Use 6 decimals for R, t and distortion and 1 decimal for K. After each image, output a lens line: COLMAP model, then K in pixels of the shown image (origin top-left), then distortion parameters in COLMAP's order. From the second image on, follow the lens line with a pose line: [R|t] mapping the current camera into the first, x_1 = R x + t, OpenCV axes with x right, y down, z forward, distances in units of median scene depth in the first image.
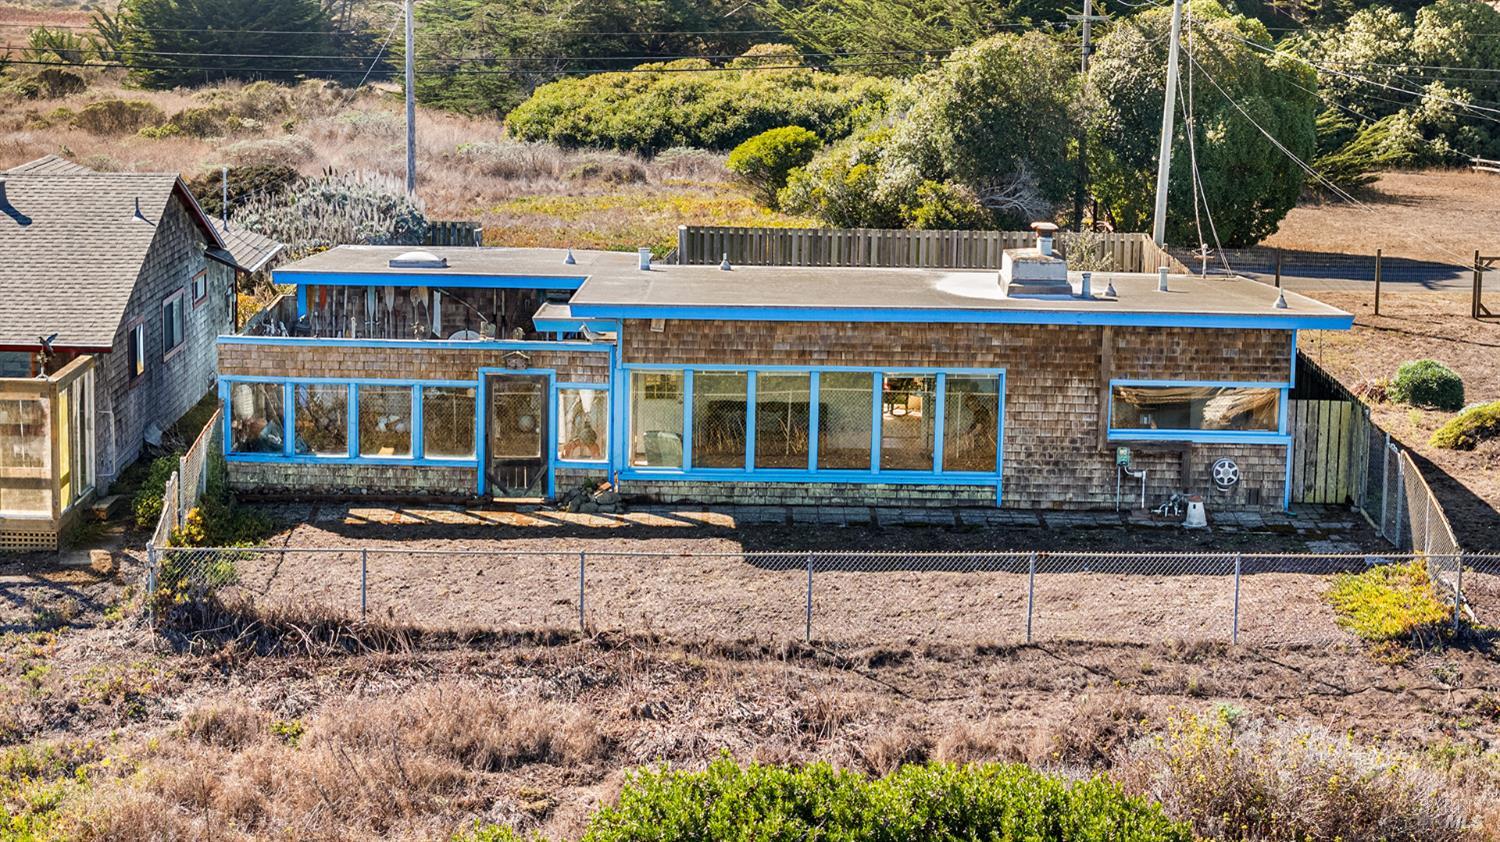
lens RADIAL K [[2994.2, 0, 750.0], [0, 2994.2, 421.0], [0, 0, 1]] dist [-0.040261, 0.420461]
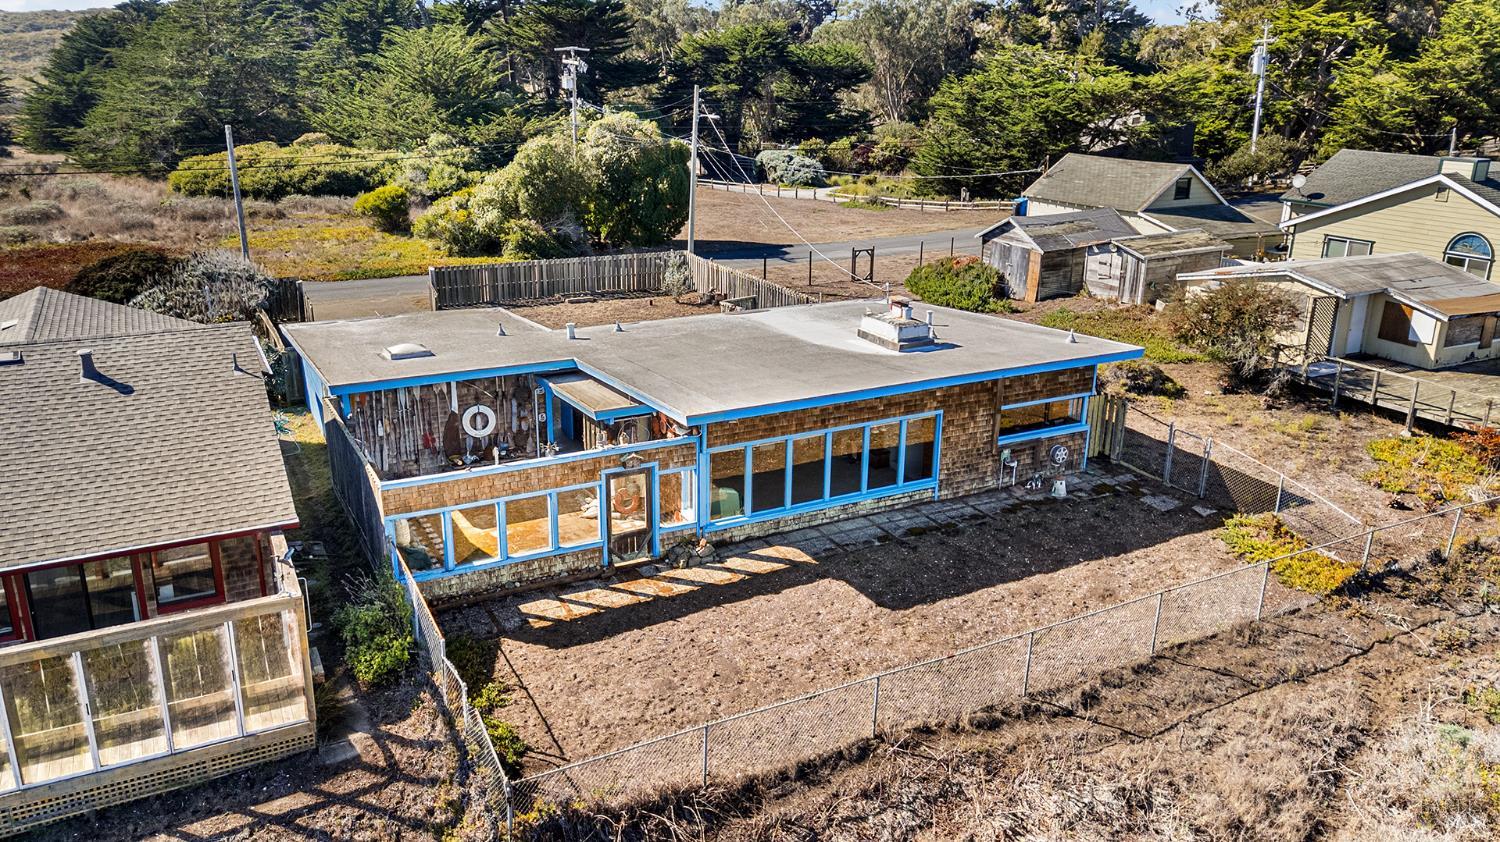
lens RADIAL K [[1099.5, 0, 750.0], [0, 1099.5, 421.0], [0, 0, 1]] dist [0.076081, -0.102885]
pose [[0.879594, -0.151750, 0.450872, -0.237910], [0.081498, 0.981815, 0.171457, -0.110909], [-0.468692, -0.114068, 0.875966, 0.568815]]
